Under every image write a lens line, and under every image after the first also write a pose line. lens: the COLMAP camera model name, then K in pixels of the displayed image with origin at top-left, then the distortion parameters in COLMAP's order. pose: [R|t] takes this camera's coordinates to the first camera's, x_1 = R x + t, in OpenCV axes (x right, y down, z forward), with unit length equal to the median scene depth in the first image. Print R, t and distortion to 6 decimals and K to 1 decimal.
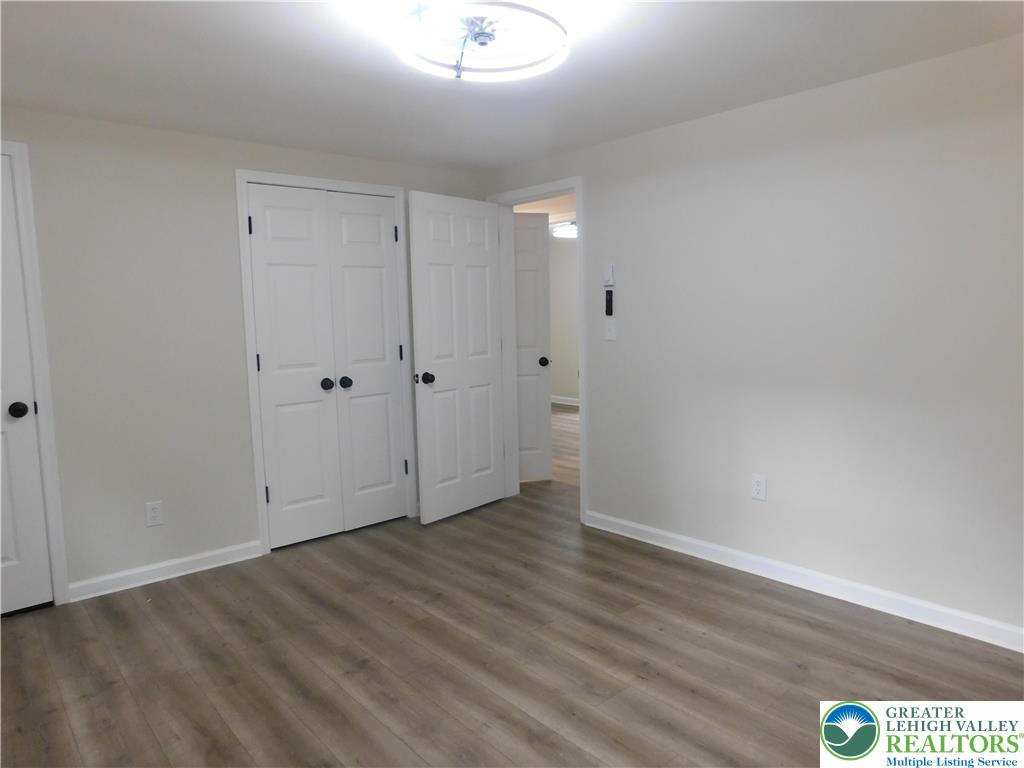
lens RADIAL K [[685.1, 0, 516.2], [0, 685.1, 382.6], [0, 0, 1]] dist [-0.010960, 0.004815]
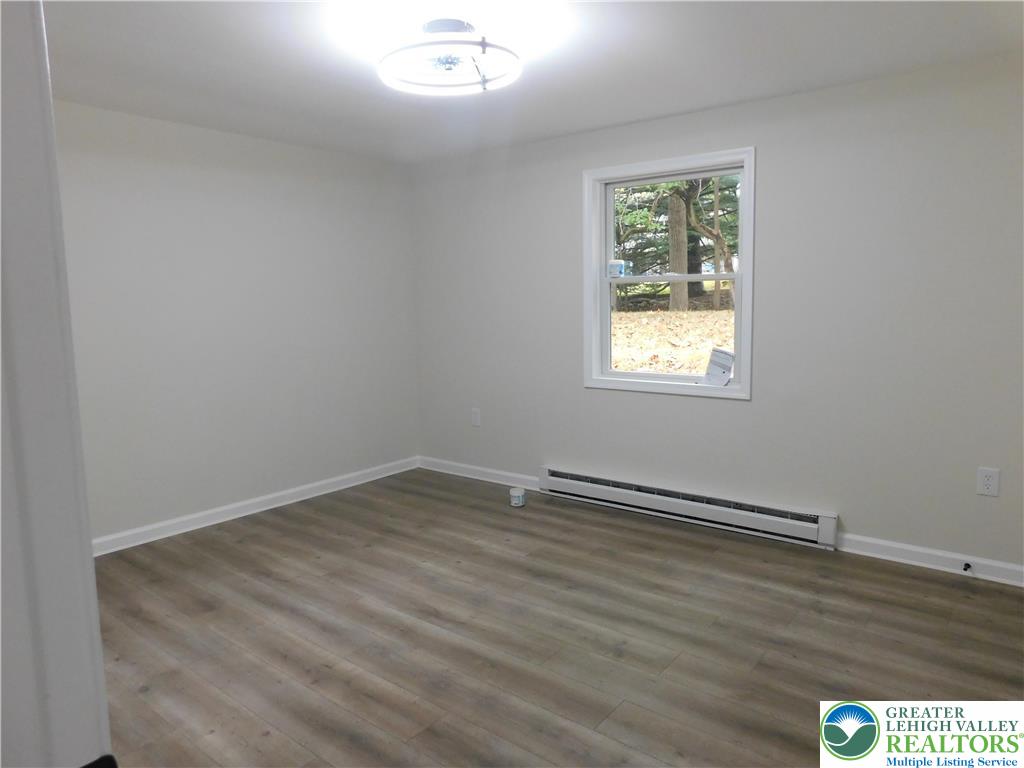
lens RADIAL K [[685.1, 0, 517.1], [0, 685.1, 382.7], [0, 0, 1]] dist [-0.010960, 0.004815]
pose [[-0.983191, 0.060163, -0.172385, 0.059752], [0.019245, 0.973040, 0.229834, -0.187088], [0.181565, 0.222653, -0.957841, 1.892617]]
